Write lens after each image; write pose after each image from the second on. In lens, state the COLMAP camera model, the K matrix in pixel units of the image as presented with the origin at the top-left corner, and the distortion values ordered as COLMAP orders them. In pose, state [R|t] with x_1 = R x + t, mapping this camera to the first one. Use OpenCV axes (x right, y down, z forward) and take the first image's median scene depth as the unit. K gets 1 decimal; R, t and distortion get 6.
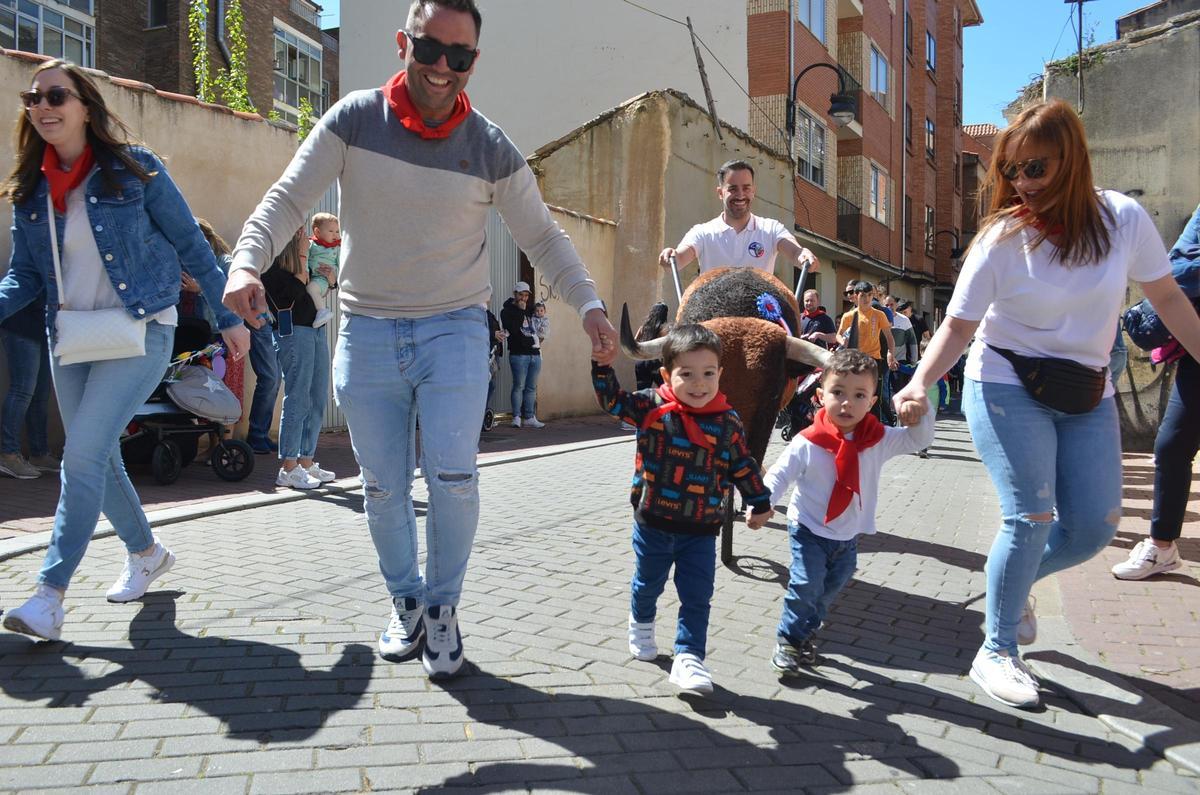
lens RADIAL K [[988.8, 0, 597.8], [0, 988.8, 398.5], [0, 0, 1]] dist [-0.074984, 0.012517]
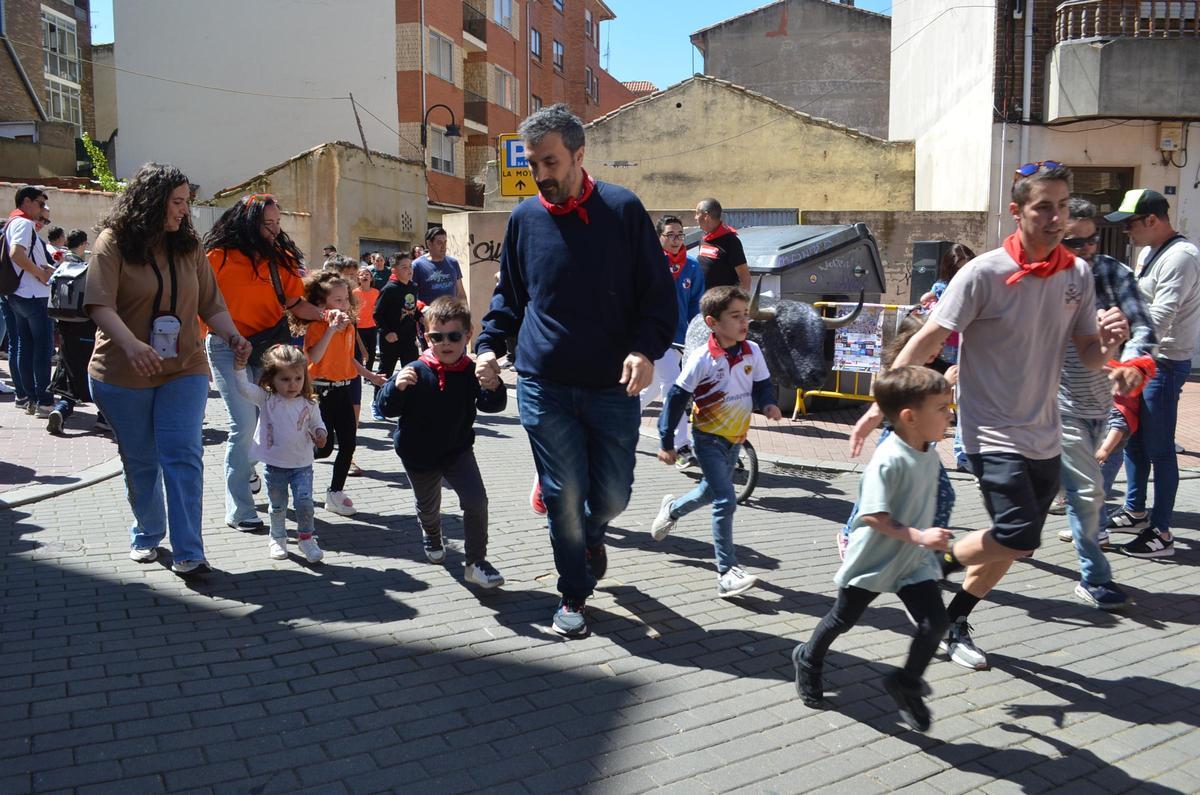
lens RADIAL K [[988.8, 0, 592.0], [0, 988.8, 402.6], [0, 0, 1]] dist [-0.074984, 0.012517]
pose [[0.968453, -0.041751, 0.245674, 0.050795], [0.018644, 0.995241, 0.095639, 0.006916], [-0.248498, -0.088041, 0.964623, -0.768584]]
